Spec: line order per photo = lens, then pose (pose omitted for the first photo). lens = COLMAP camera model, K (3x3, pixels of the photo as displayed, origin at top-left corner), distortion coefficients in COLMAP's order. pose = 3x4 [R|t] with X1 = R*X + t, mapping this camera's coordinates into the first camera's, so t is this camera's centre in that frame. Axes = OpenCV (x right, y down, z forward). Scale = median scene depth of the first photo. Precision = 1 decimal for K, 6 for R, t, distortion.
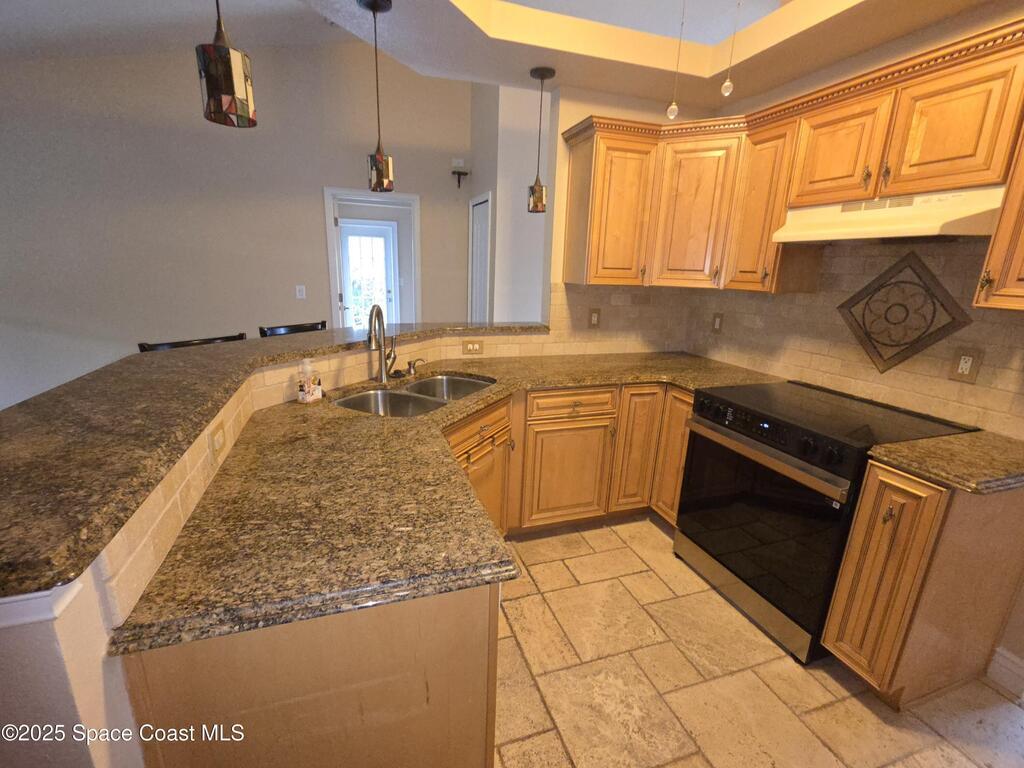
lens RADIAL K [[416.5, 0, 507.4], [0, 416.5, 387.4], [0, 0, 1]] dist [0.009601, -0.004292]
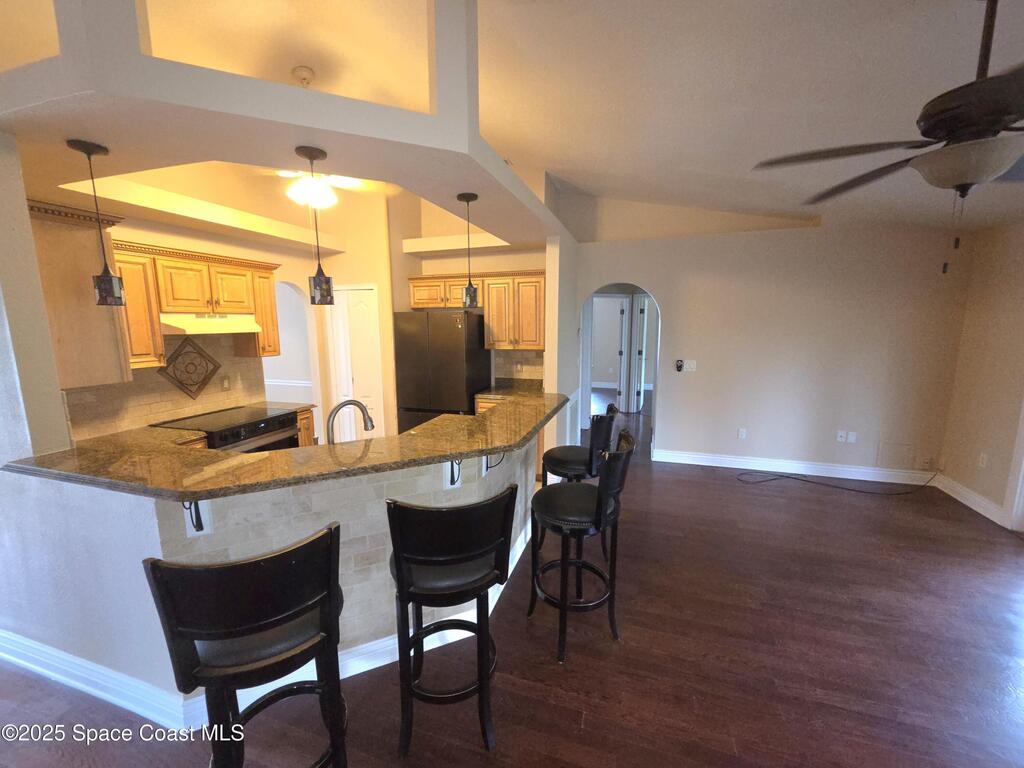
lens RADIAL K [[416.5, 0, 507.4], [0, 416.5, 387.4], [0, 0, 1]] dist [0.009601, -0.004292]
pose [[-0.780667, -0.115554, 0.614171, -1.459908], [0.163256, 0.910924, 0.378901, -0.623354], [-0.603246, 0.396062, -0.692263, 1.594250]]
